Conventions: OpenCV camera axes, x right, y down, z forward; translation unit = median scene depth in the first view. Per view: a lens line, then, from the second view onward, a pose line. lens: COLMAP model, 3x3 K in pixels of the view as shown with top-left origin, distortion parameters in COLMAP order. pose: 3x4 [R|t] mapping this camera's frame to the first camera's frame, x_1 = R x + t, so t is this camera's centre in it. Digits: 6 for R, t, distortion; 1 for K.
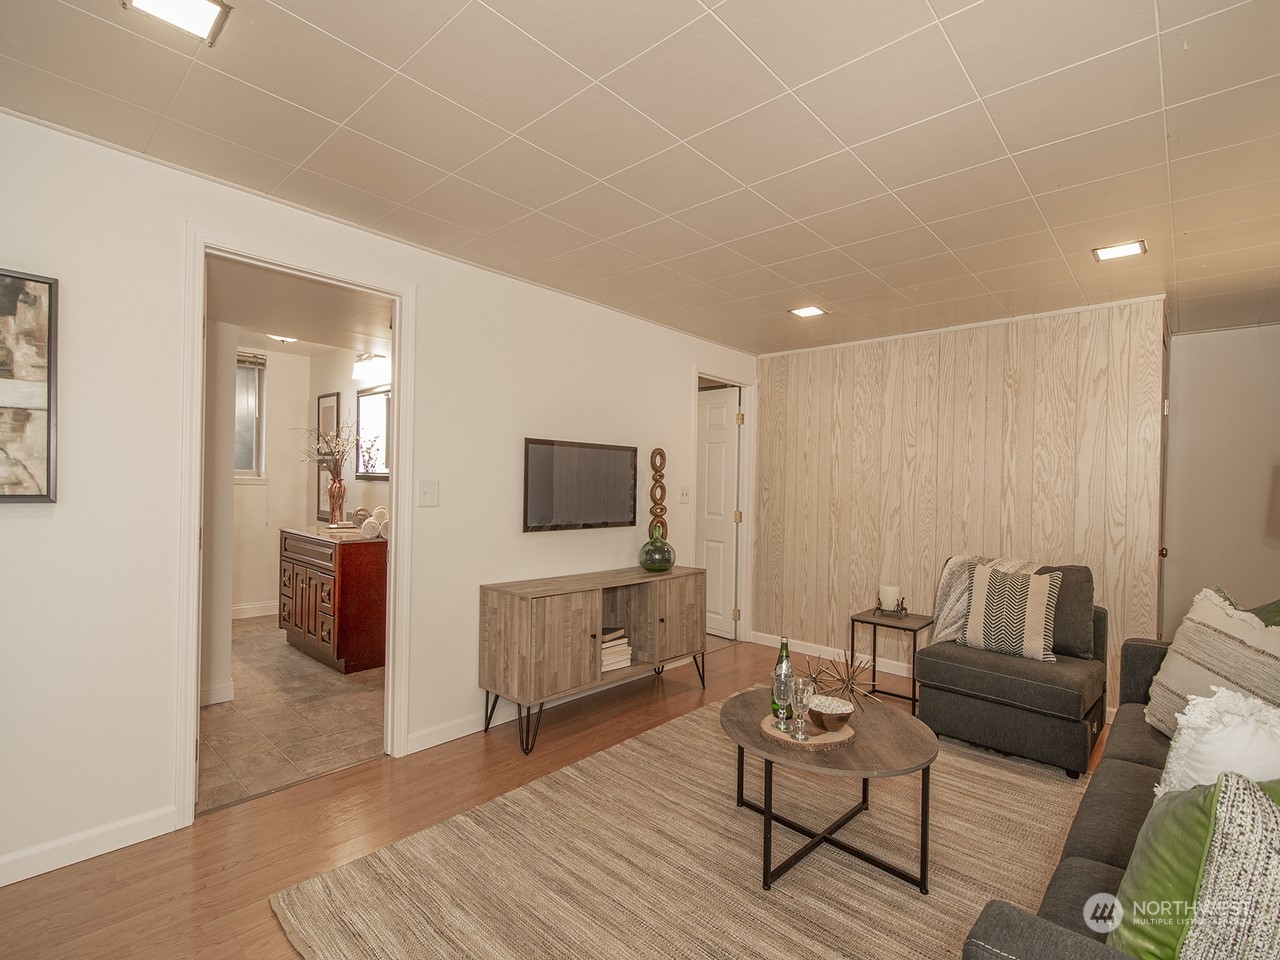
lens RADIAL K [[603.4, 0, 635.1], [0, 603.4, 486.5], [0, 0, 1]] dist [0.011971, -0.007888]
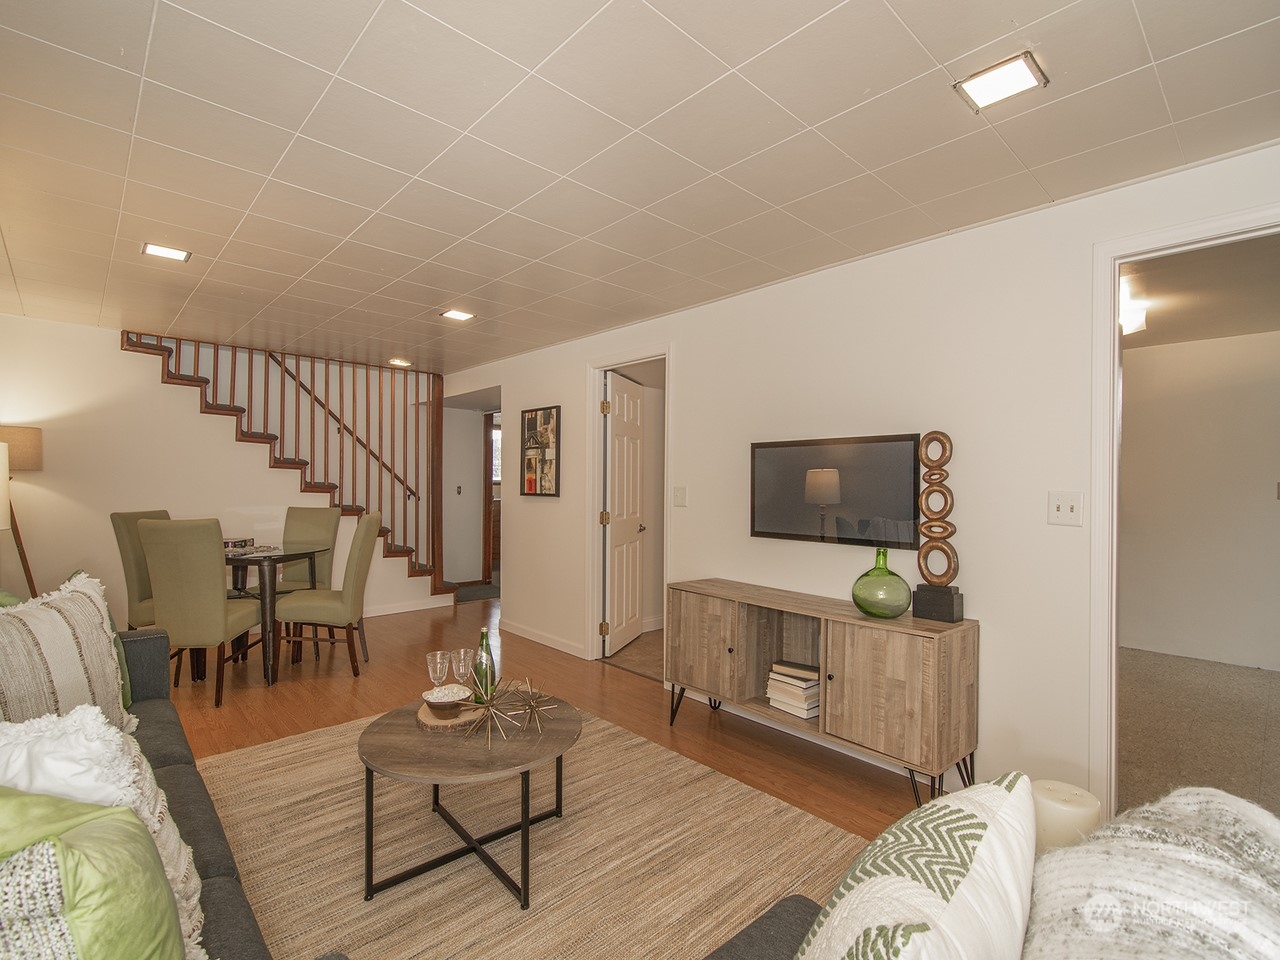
lens RADIAL K [[603.4, 0, 635.1], [0, 603.4, 486.5], [0, 0, 1]] dist [0.011971, -0.007888]
pose [[-0.083267, -0.016839, -0.996385, 0.840327], [-0.014673, 0.999770, -0.015670, 0.010939], [0.996419, 0.013315, -0.083494, 0.885118]]
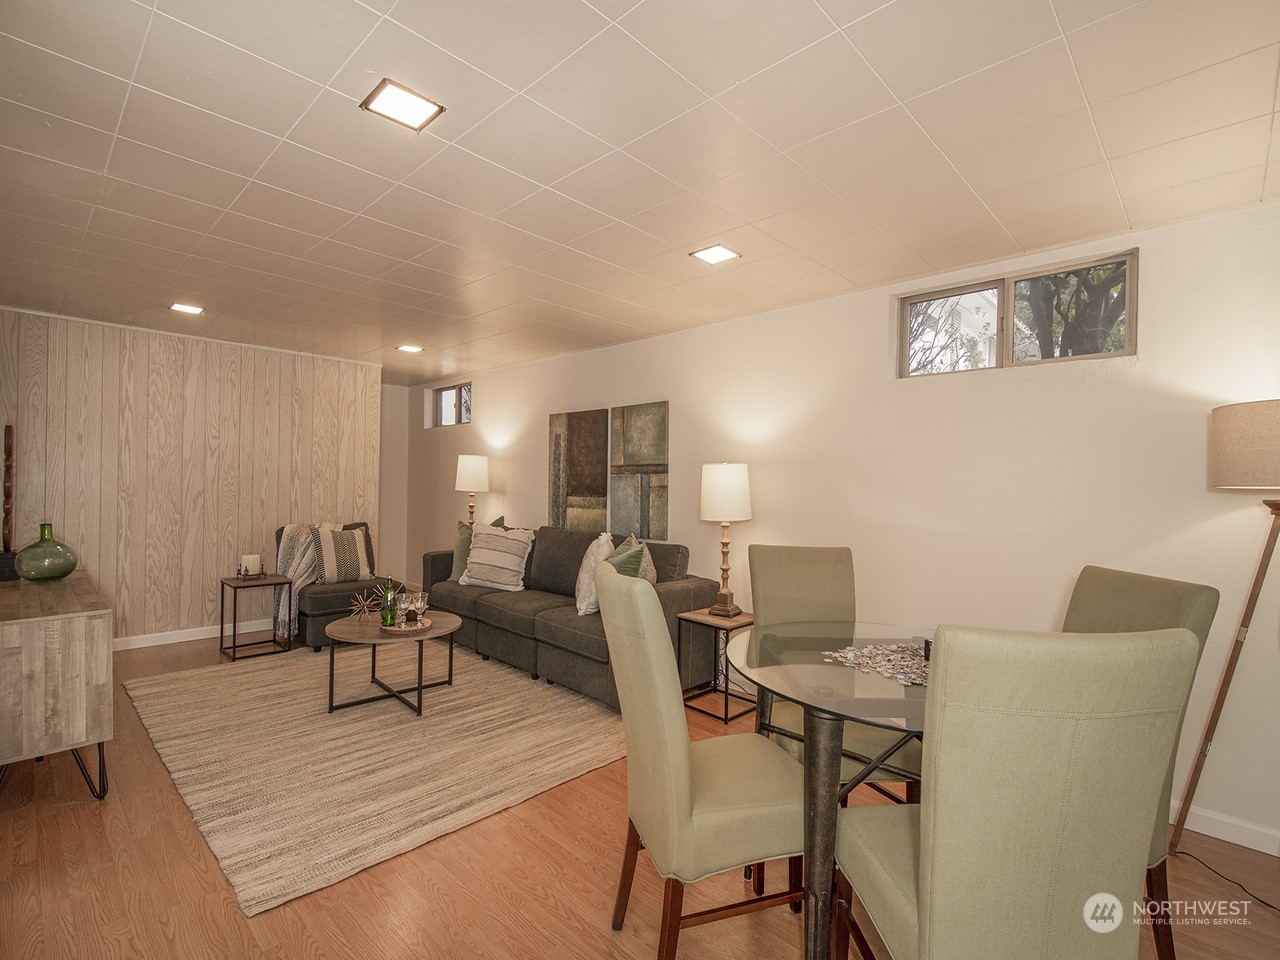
lens RADIAL K [[598.8, 0, 637.1], [0, 598.8, 485.6], [0, 0, 1]] dist [0.014132, -0.009841]
pose [[0.029105, -0.027246, 0.999205, -0.852514], [-0.017489, 0.999462, 0.027762, -0.026781], [-0.999423, -0.018283, 0.028612, 0.204858]]
